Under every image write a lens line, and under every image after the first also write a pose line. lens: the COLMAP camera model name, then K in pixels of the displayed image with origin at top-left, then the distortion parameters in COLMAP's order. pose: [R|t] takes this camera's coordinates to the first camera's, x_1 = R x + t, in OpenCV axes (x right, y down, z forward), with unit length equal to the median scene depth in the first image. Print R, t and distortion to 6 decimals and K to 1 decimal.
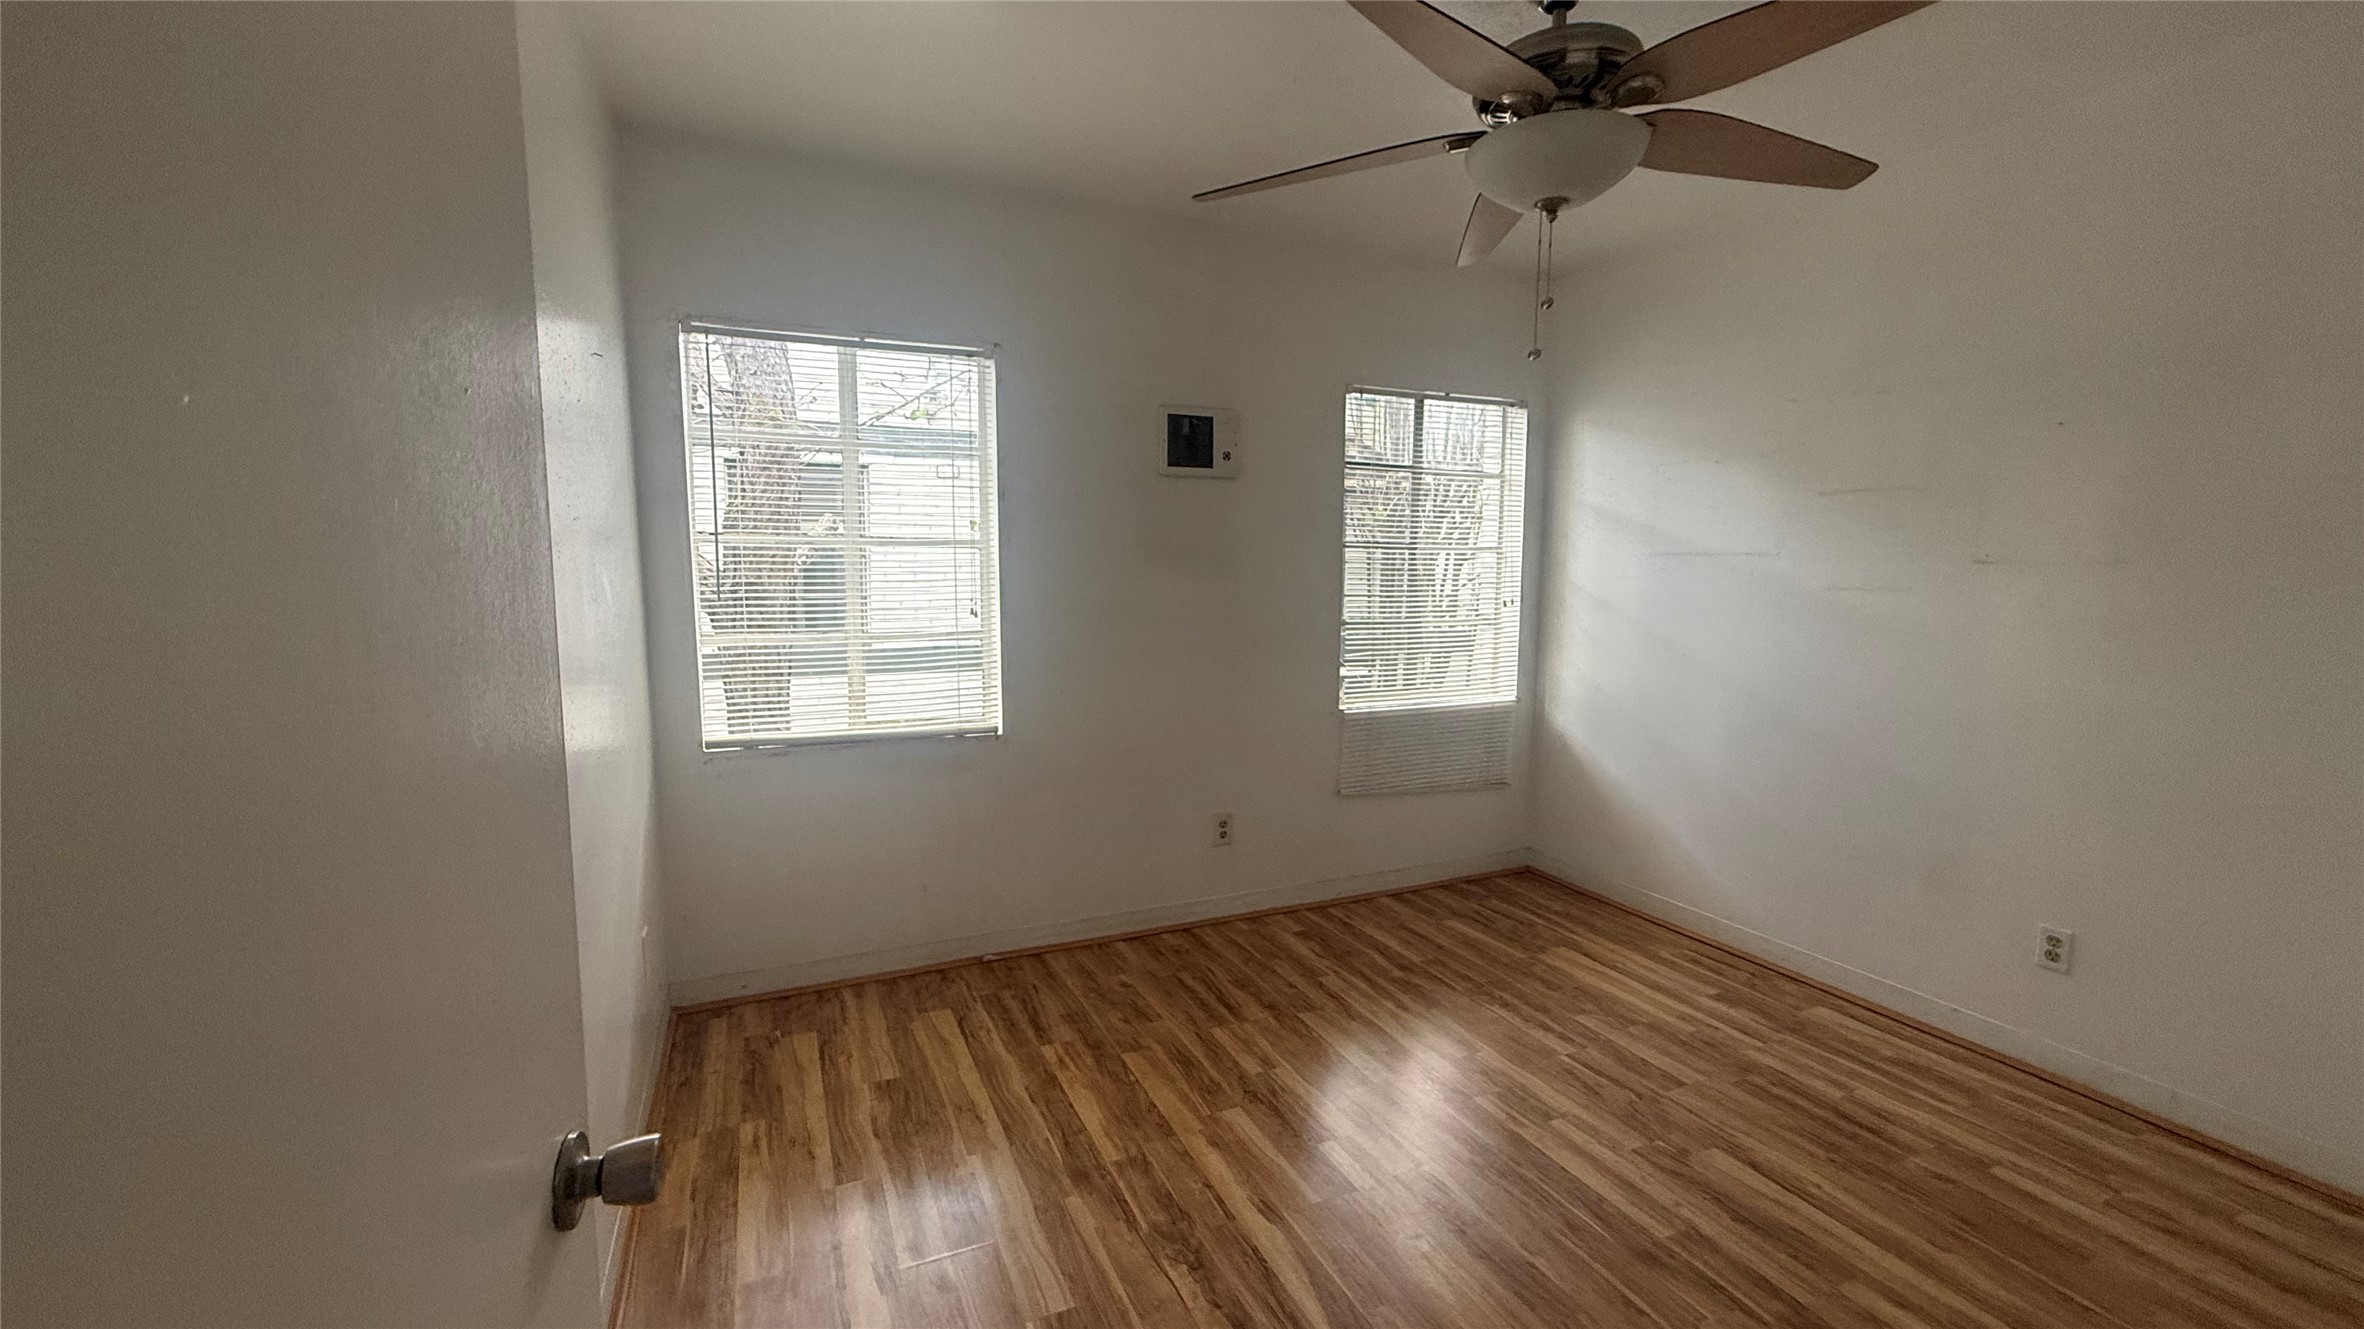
lens RADIAL K [[970.4, 0, 1186.5], [0, 970.4, 665.0], [0, 0, 1]] dist [0.001517, -0.000264]
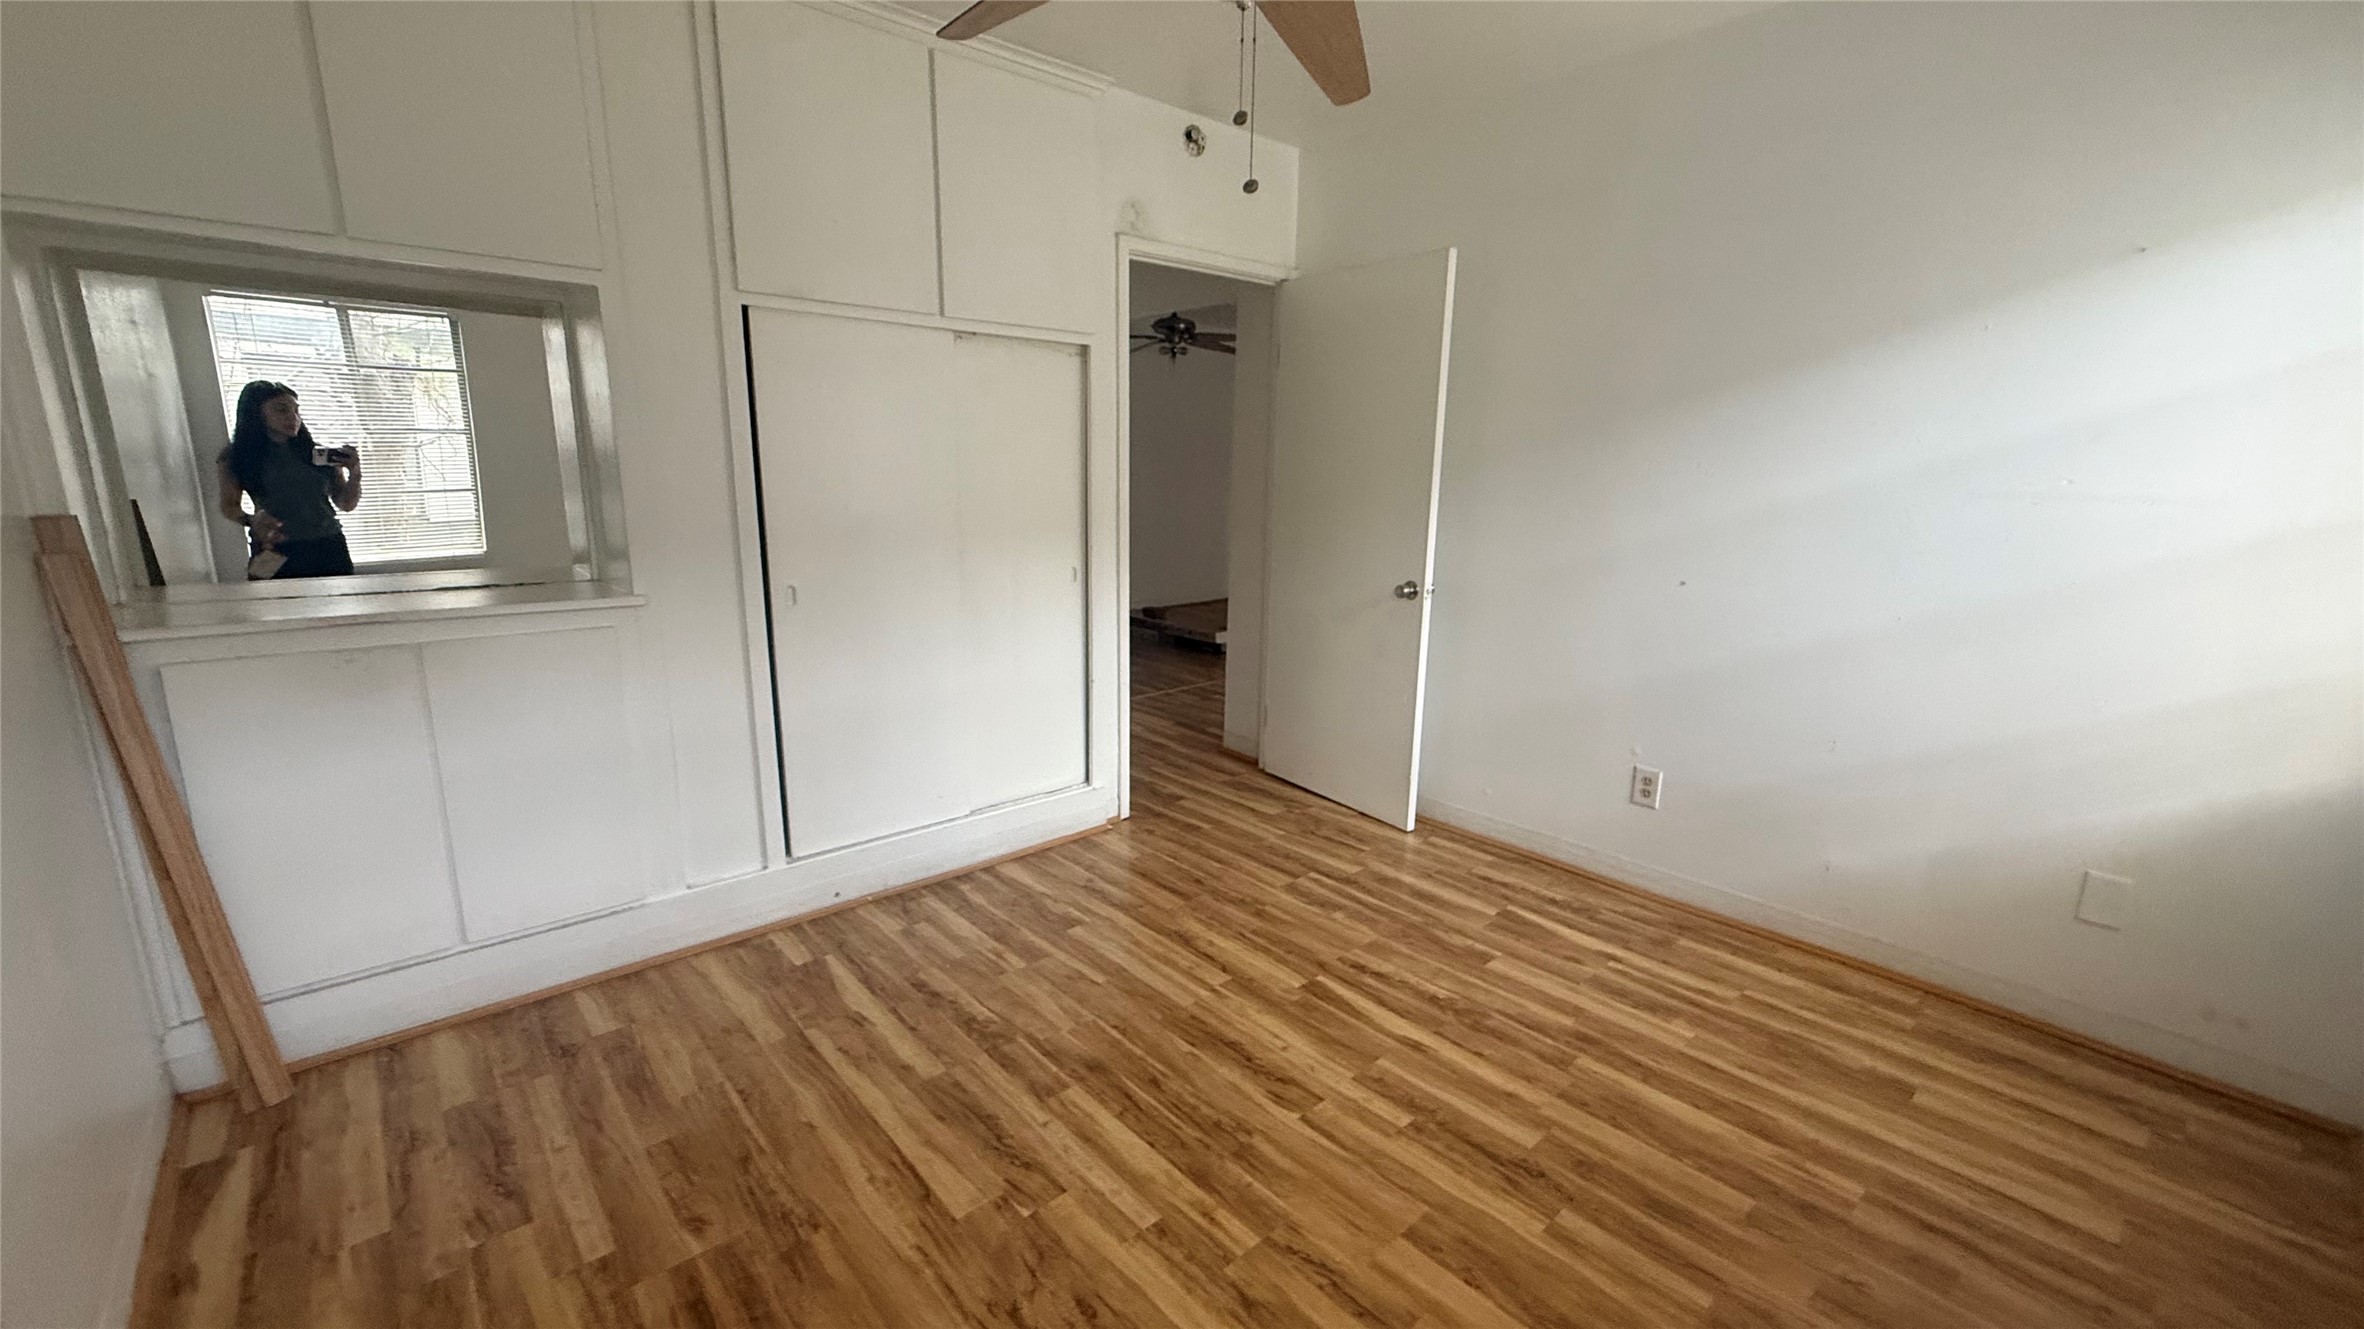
lens RADIAL K [[970.4, 0, 1188.1], [0, 970.4, 672.8], [0, 0, 1]] dist [0.001517, -0.000264]
pose [[-0.954876, 0.045308, -0.293529, 0.556381], [-0.049643, 0.950045, 0.308139, -0.155686], [0.292827, 0.308806, -0.904926, 1.562745]]
